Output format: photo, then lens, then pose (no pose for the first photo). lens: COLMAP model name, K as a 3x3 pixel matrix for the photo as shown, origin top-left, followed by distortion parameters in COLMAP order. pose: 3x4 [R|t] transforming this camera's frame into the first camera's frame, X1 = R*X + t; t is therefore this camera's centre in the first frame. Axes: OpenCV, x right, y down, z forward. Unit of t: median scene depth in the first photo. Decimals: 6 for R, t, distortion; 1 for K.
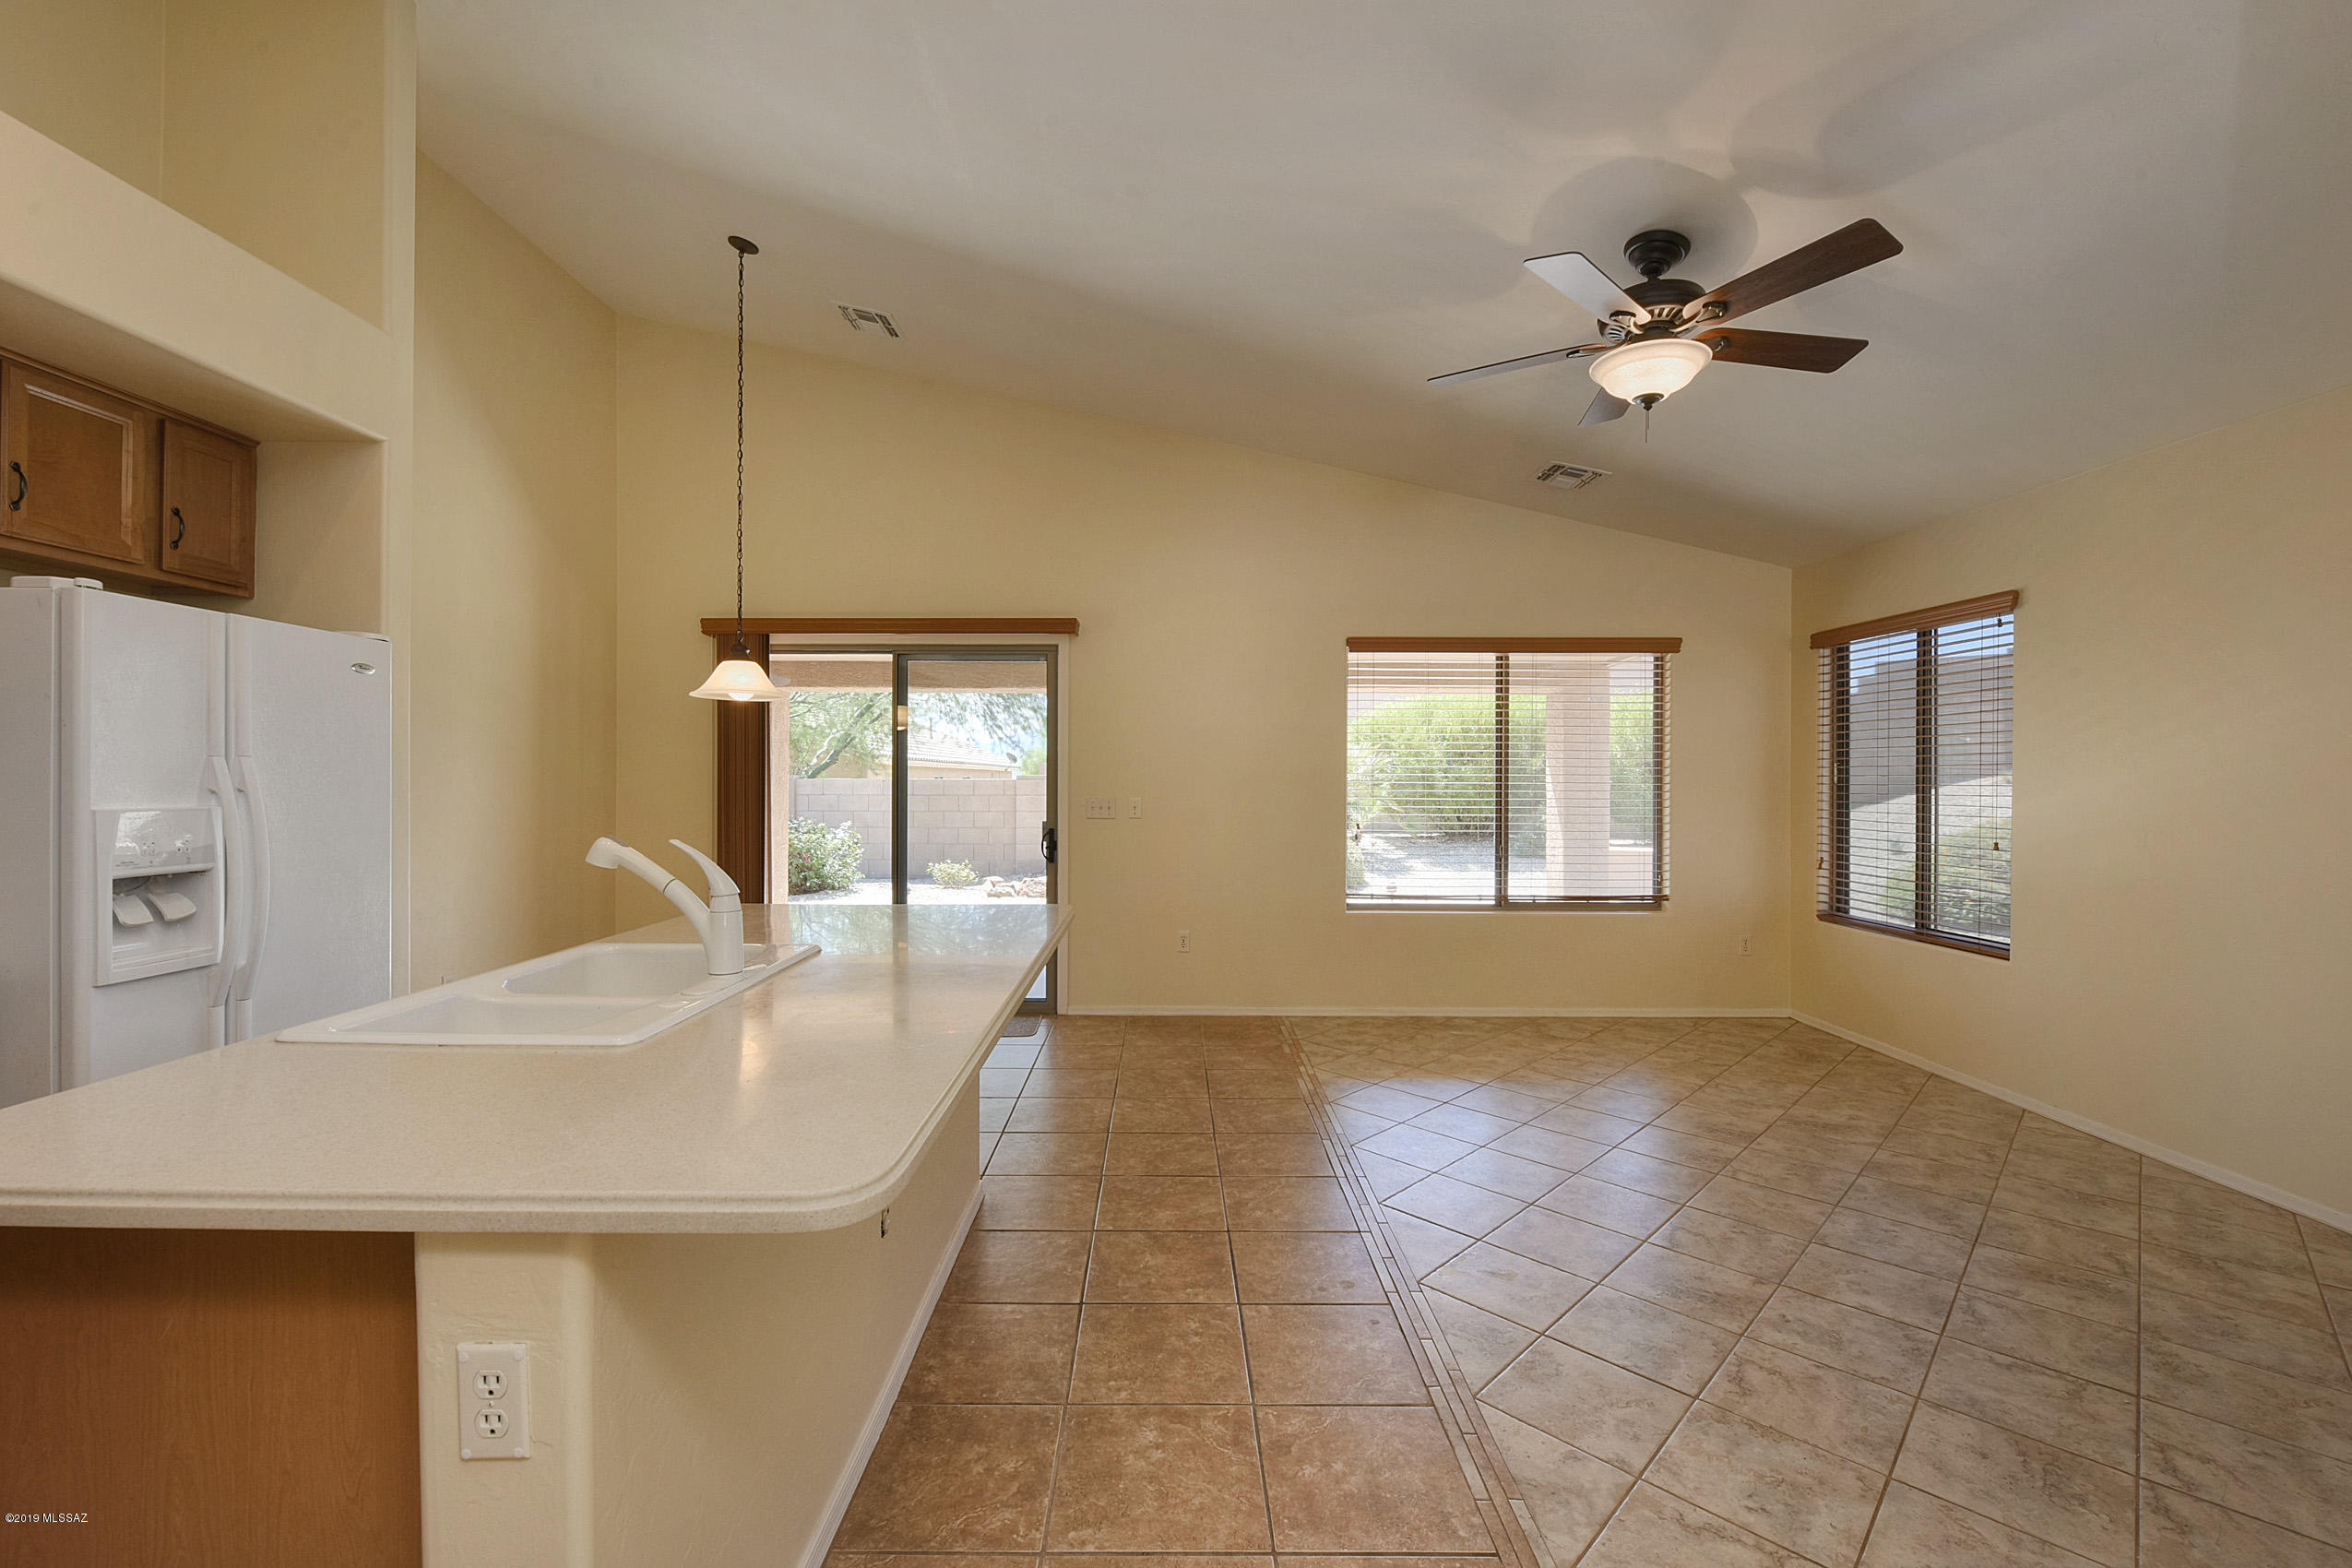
lens RADIAL K [[978.6, 0, 1150.5], [0, 978.6, 769.9], [0, 0, 1]] dist [-0.004656, -0.001394]
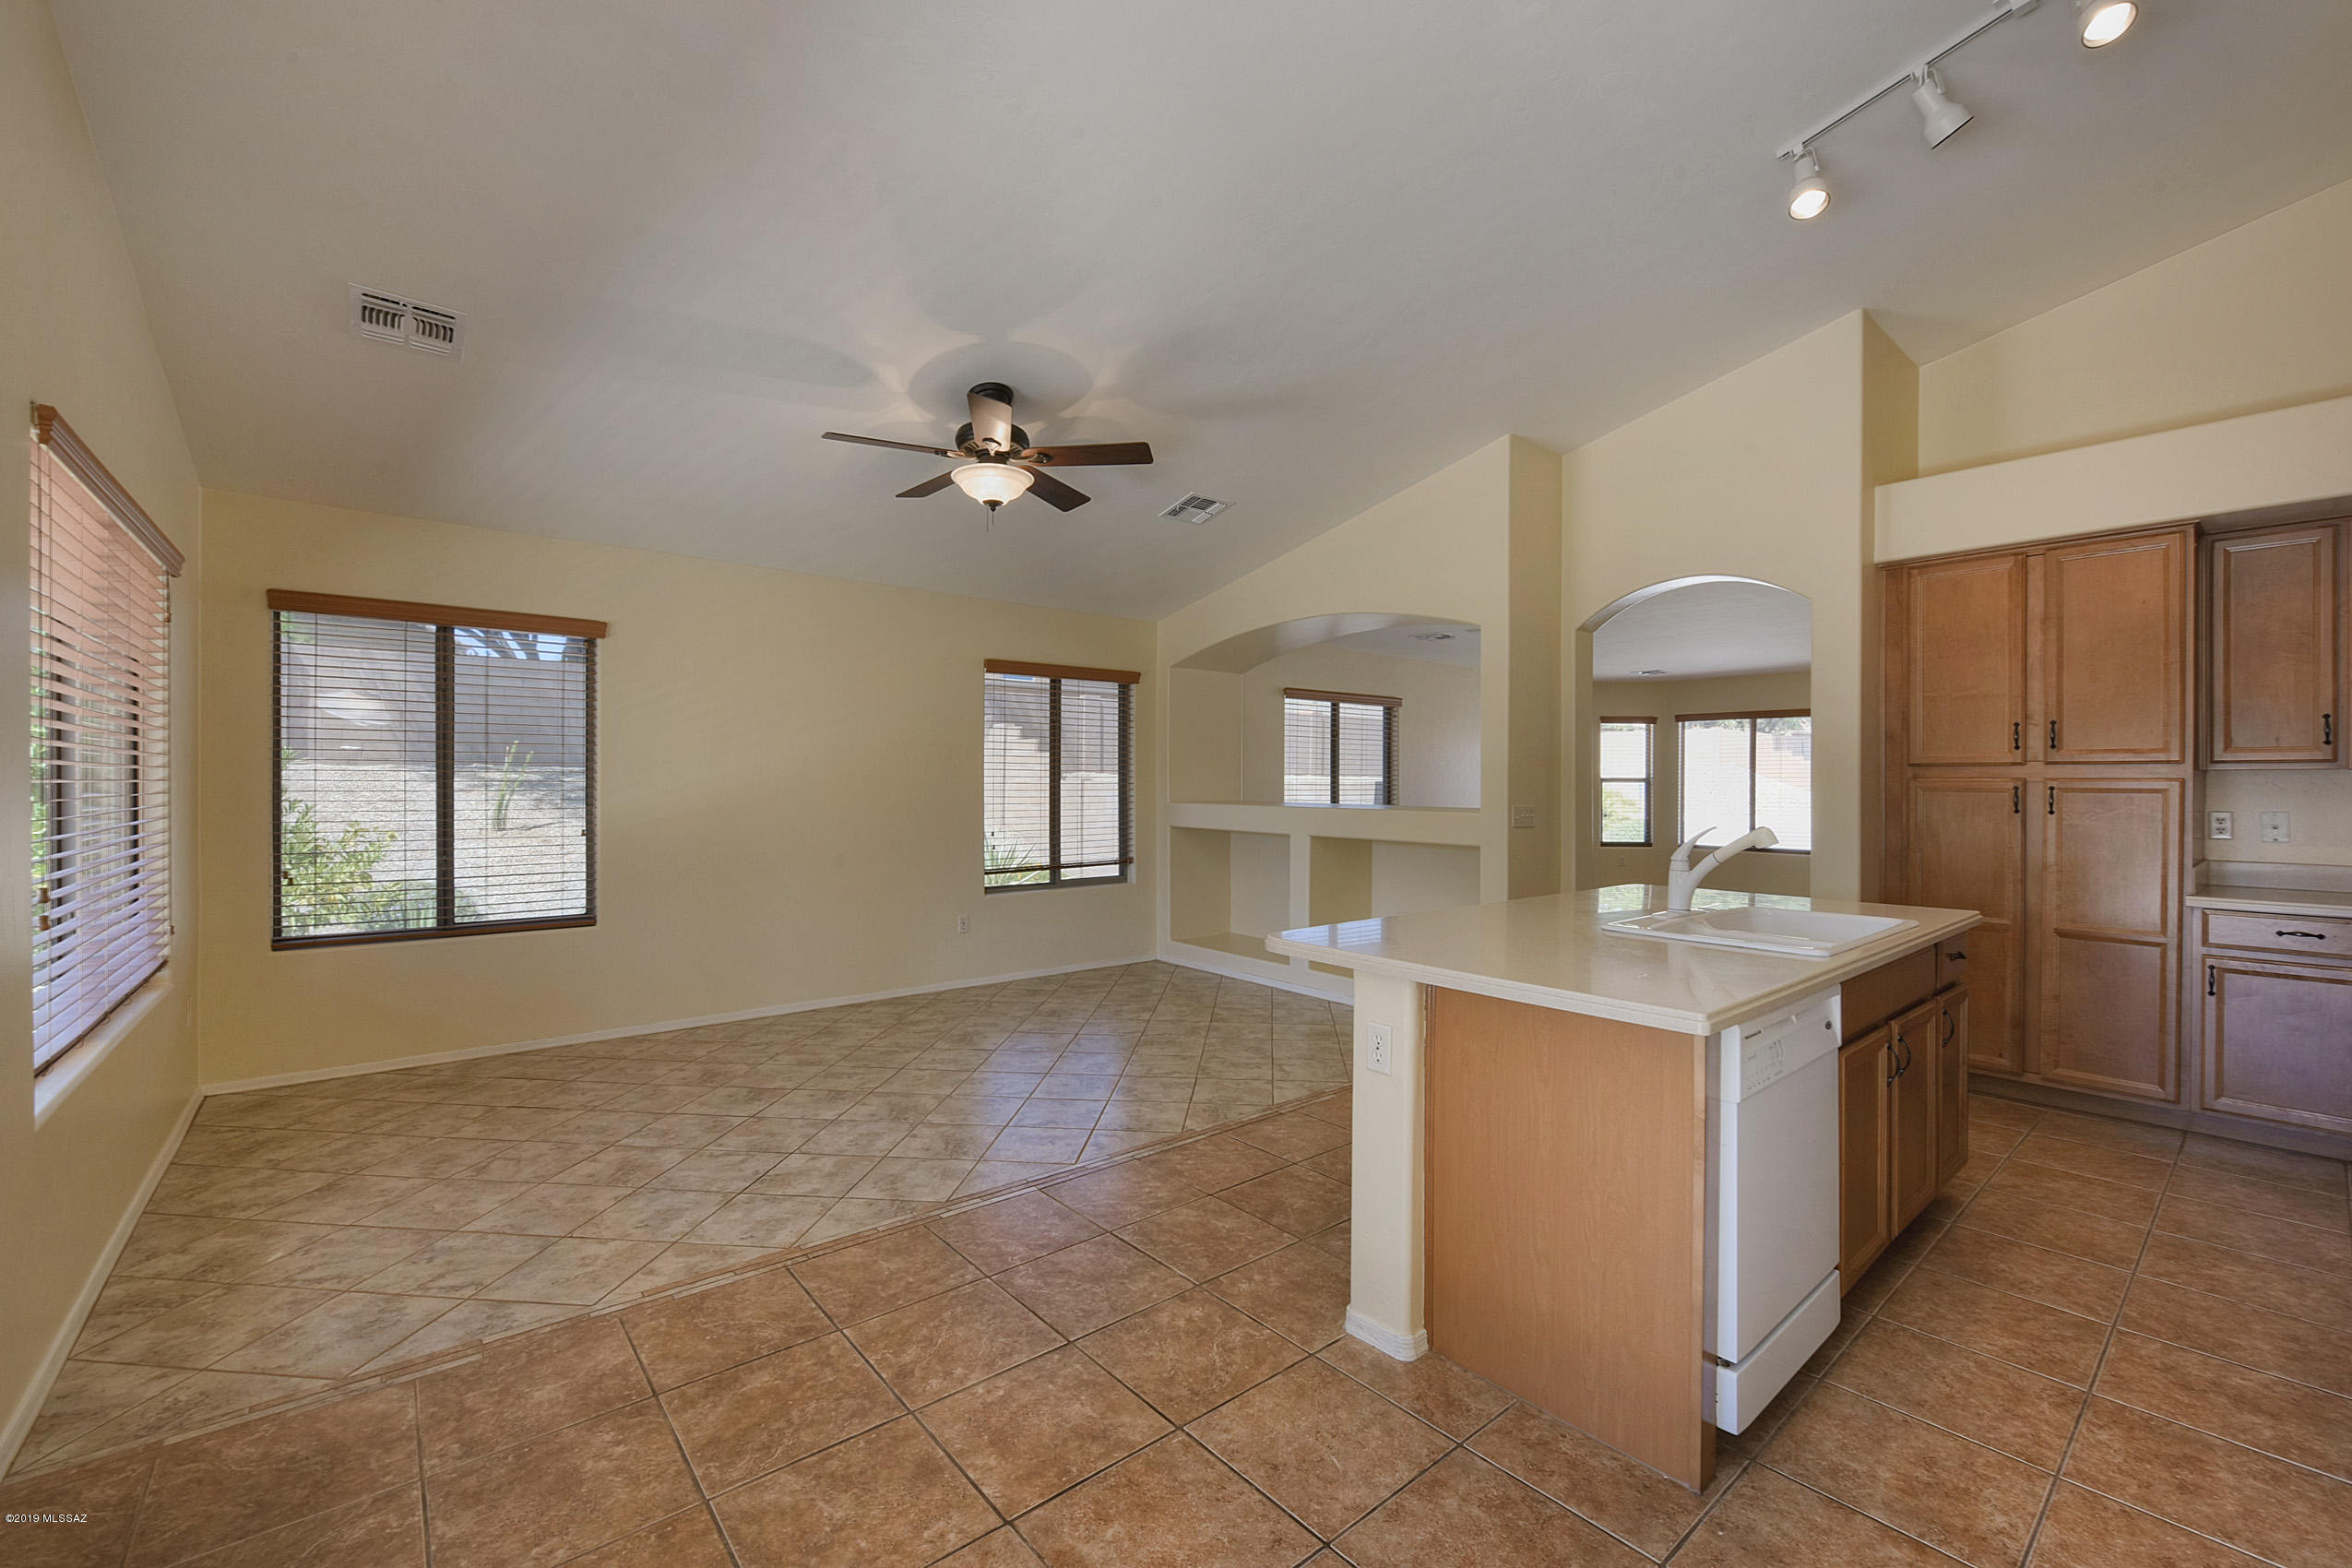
lens RADIAL K [[978.6, 0, 1181.1], [0, 978.6, 794.1], [0, 0, 1]] dist [-0.004656, -0.001394]
pose [[-0.658167, -0.016664, 0.752687, -0.695703], [-0.014953, 0.999847, 0.009061, 0.012868], [-0.752723, -0.005291, -0.658316, 1.698128]]
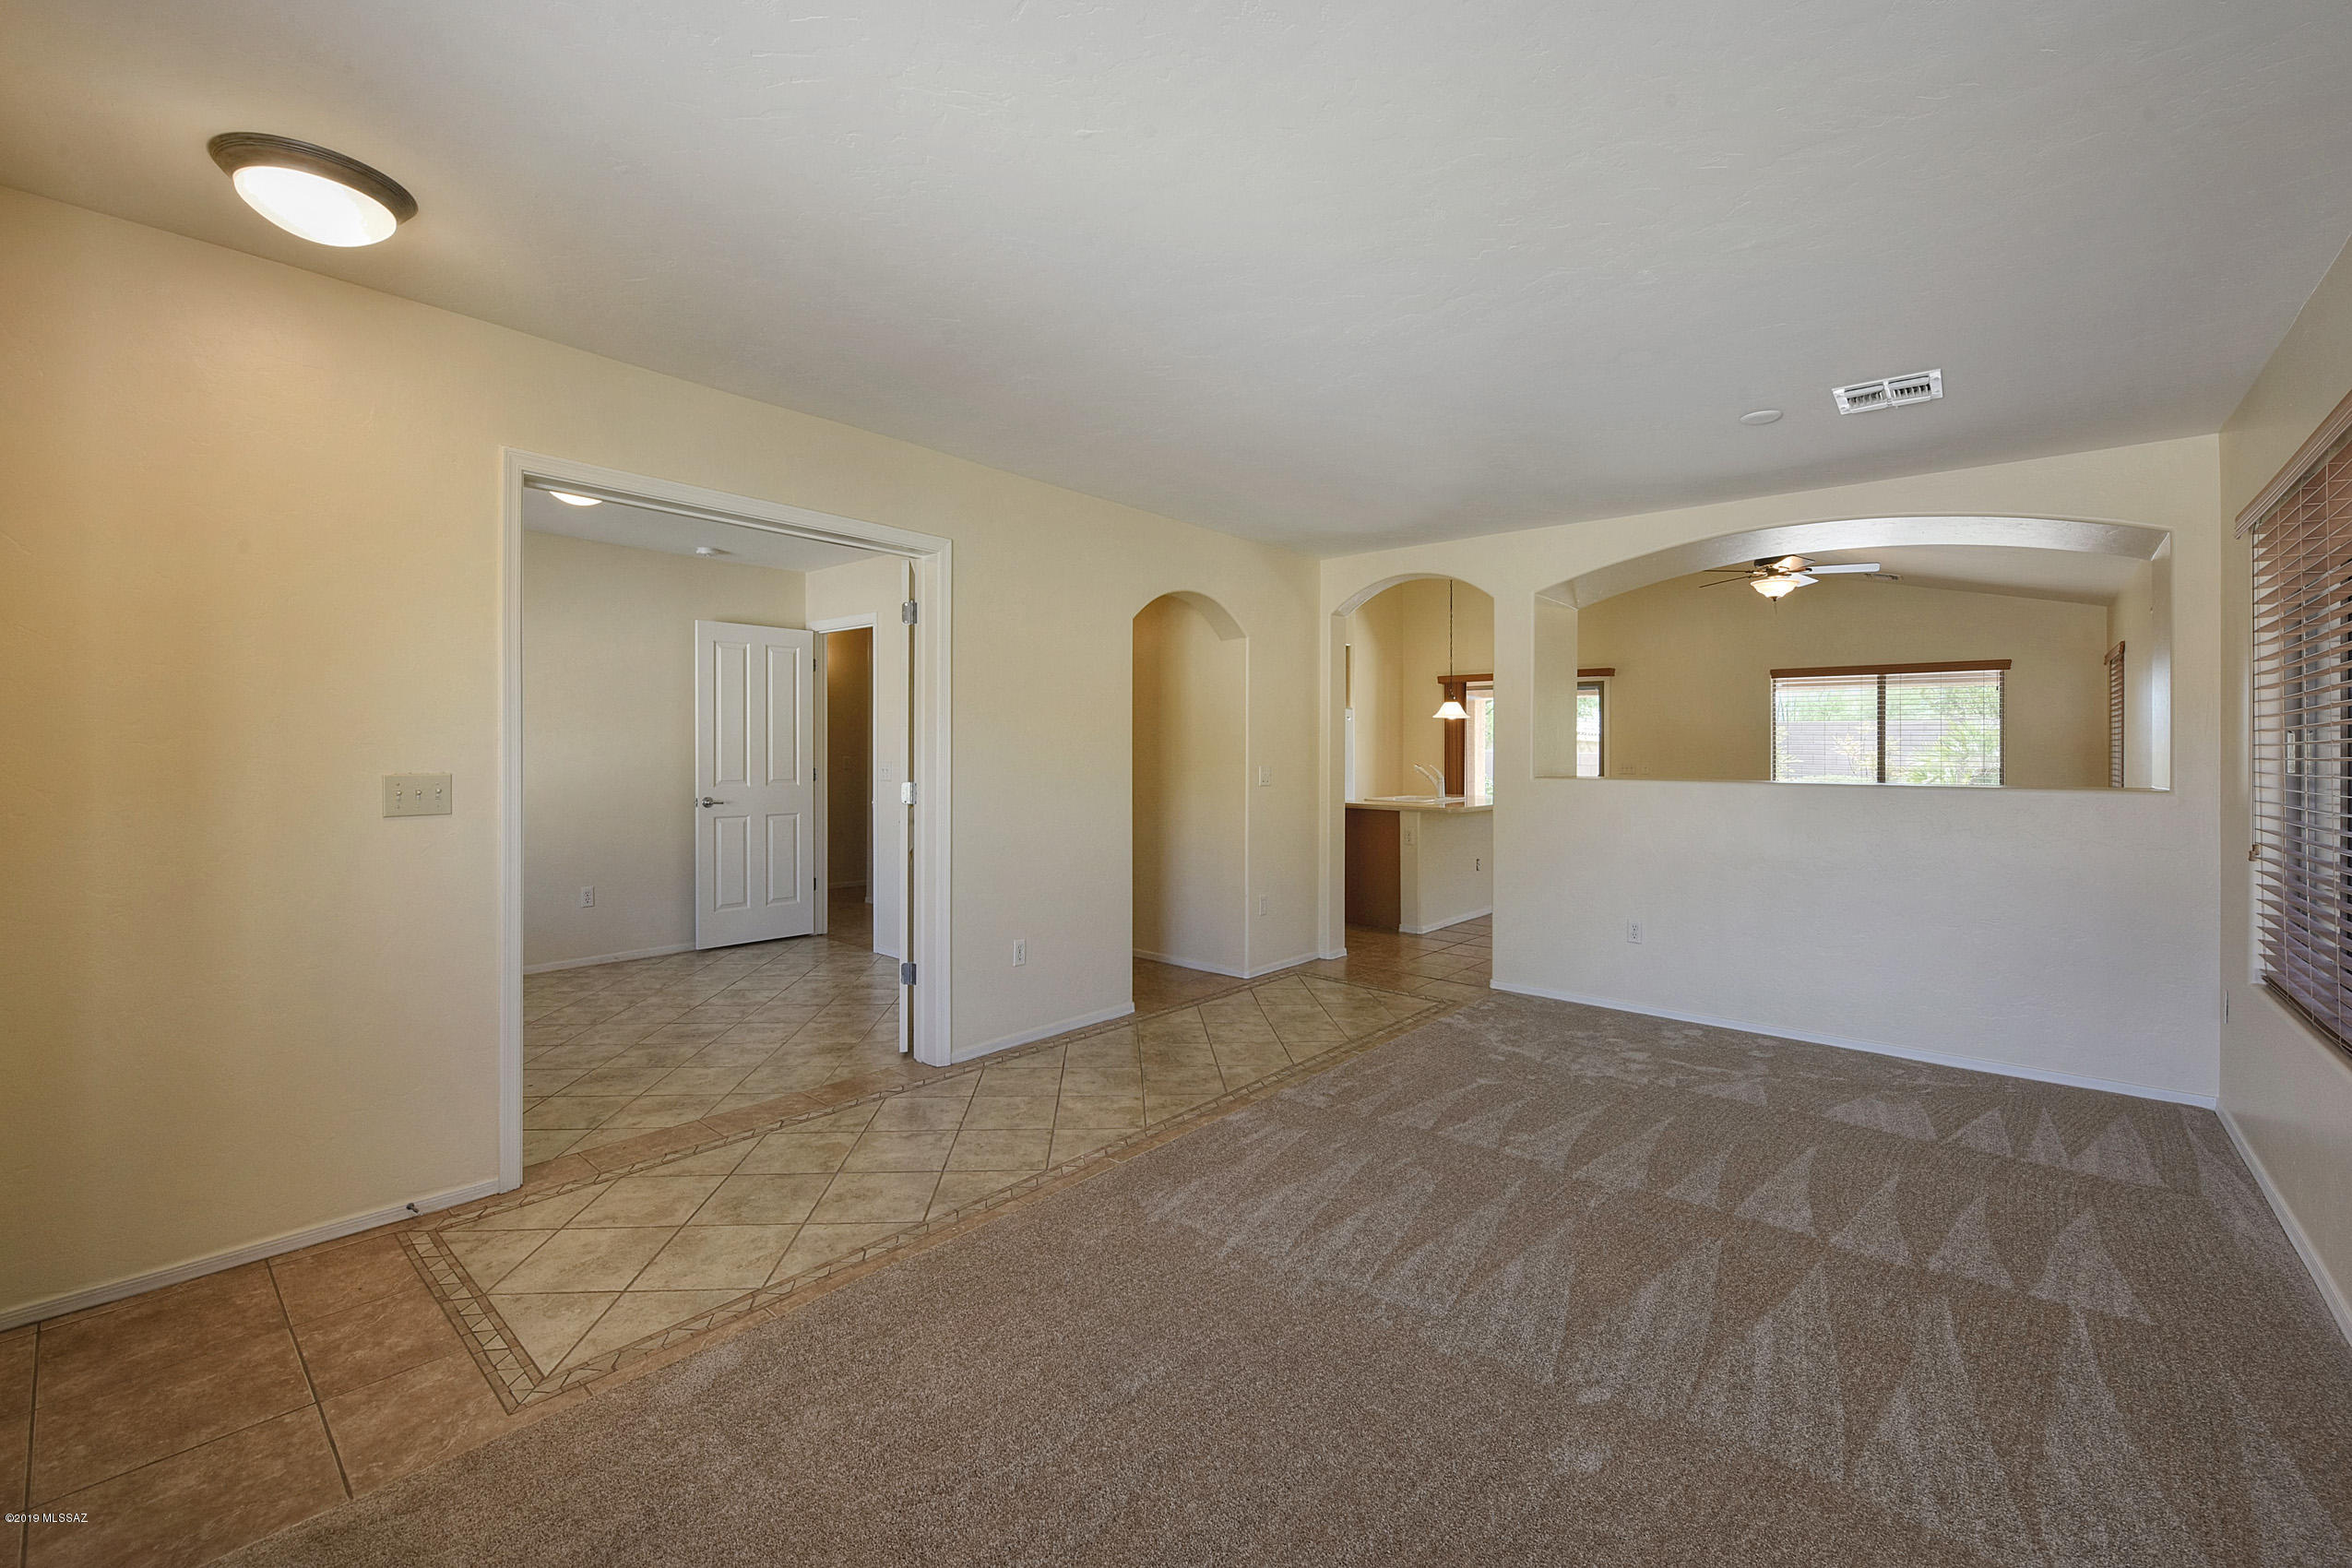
lens RADIAL K [[978.6, 0, 1120.0], [0, 978.6, 746.4], [0, 0, 1]] dist [-0.004656, -0.001394]
pose [[0.737586, -0.009227, -0.675190, 0.587722], [0.010048, 0.999946, -0.002688, -0.000513], [0.675178, -0.004802, 0.737639, -1.302045]]
